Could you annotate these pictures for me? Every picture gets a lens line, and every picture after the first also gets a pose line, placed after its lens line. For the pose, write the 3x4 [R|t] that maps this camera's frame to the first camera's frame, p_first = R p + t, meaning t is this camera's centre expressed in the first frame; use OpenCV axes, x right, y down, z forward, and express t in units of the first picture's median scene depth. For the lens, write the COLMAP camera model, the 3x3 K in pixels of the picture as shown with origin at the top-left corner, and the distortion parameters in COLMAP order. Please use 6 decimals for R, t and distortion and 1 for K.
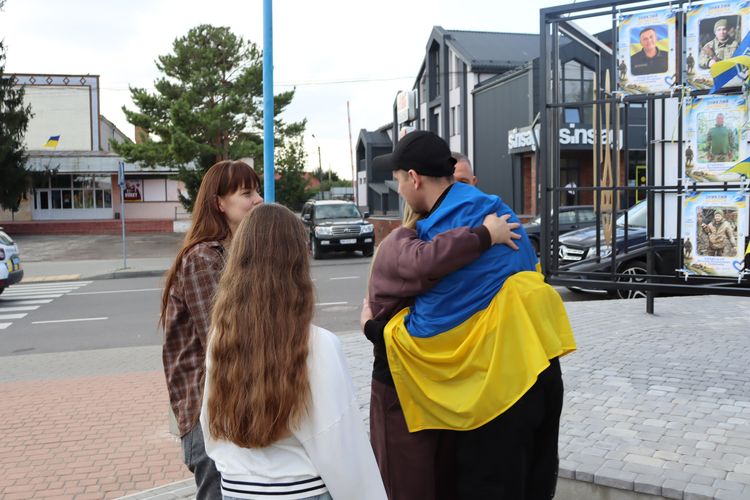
lens RADIAL K [[752.1, 0, 375.0], [0, 752.1, 250.0], [0, 0, 1]] dist [-0.011062, -0.011398]
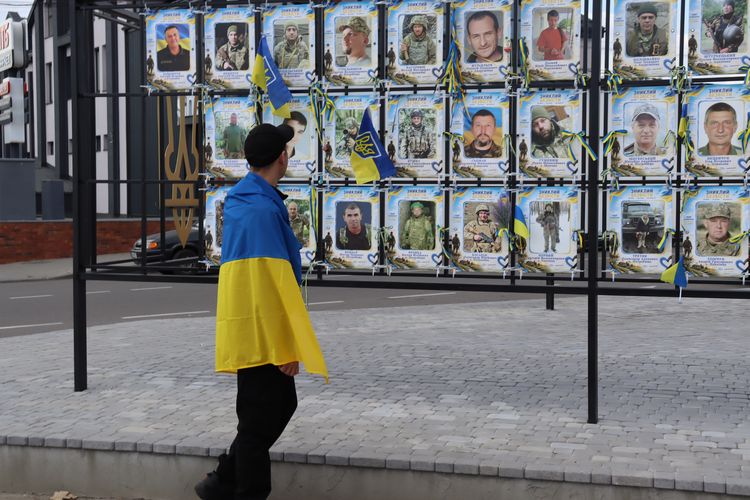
lens RADIAL K [[1243.6, 0, 375.0], [0, 1243.6, 250.0], [0, 0, 1]] dist [0.169382, 0.276586]
pose [[0.955361, 0.004847, 0.295400, 0.124567], [0.002038, 0.999734, -0.022994, 0.051622], [-0.295433, 0.022570, 0.955097, -0.727493]]
